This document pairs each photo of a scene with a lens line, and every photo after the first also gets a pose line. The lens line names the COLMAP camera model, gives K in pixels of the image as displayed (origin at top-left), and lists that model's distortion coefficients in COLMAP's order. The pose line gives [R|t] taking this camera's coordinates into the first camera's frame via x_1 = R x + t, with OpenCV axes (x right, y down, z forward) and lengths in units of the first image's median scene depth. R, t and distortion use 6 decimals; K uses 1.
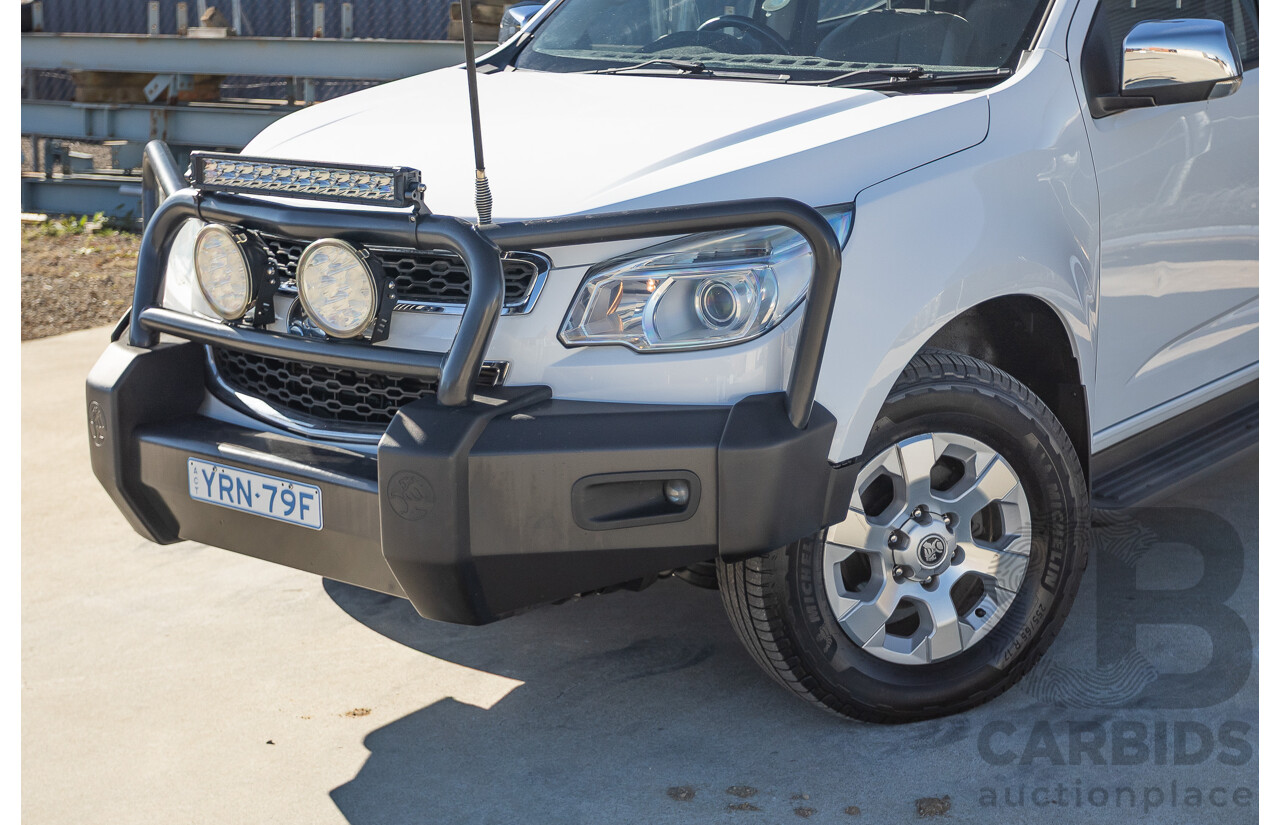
lens RADIAL K [[2195.2, 0, 634.2], [0, 2195.2, 411.3], [0, 0, 1]] dist [-0.019996, 0.000000]
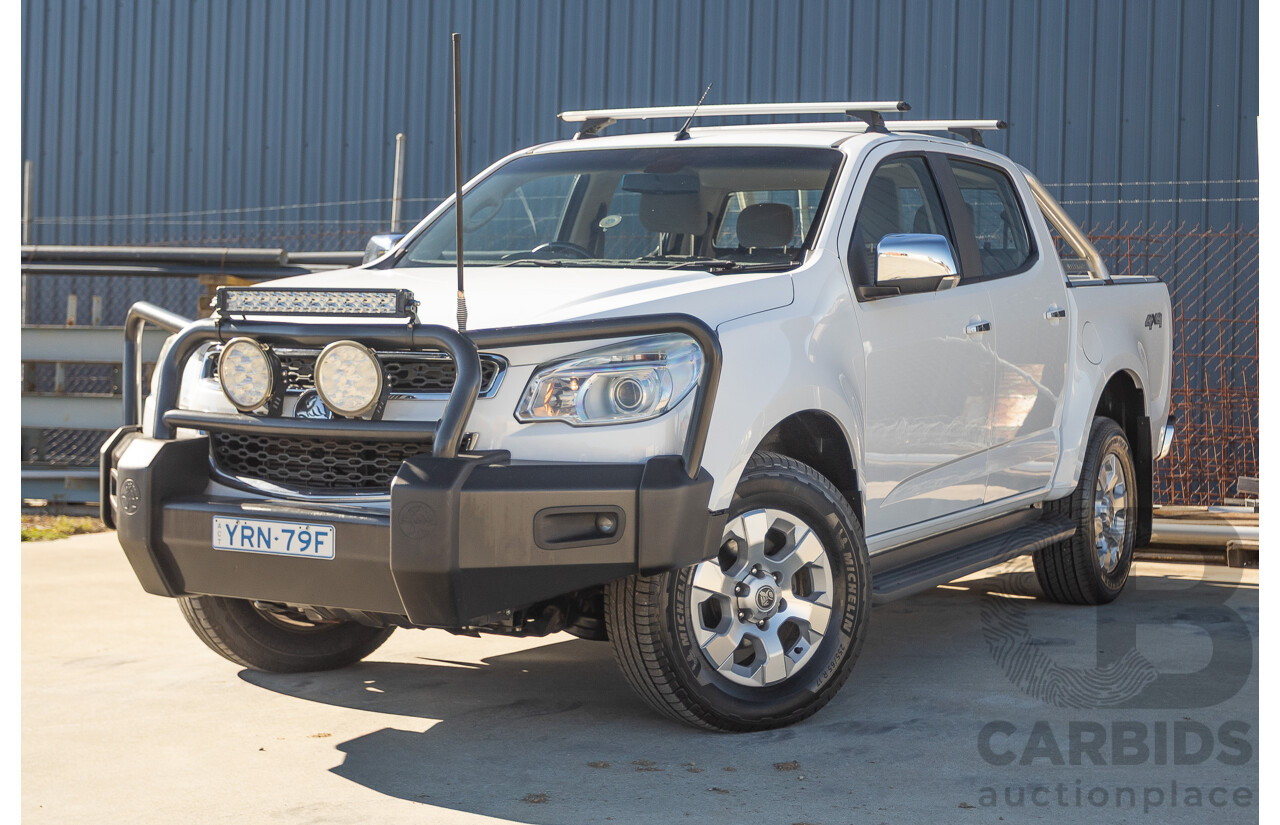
lens RADIAL K [[2195.2, 0, 652.0], [0, 2195.2, 401.1], [0, 0, 1]] dist [-0.019996, 0.000000]
pose [[0.979771, 0.019713, 0.199149, -0.209374], [0.016806, 0.983517, -0.180033, 0.192156], [-0.199416, 0.179738, 0.963290, -0.311177]]
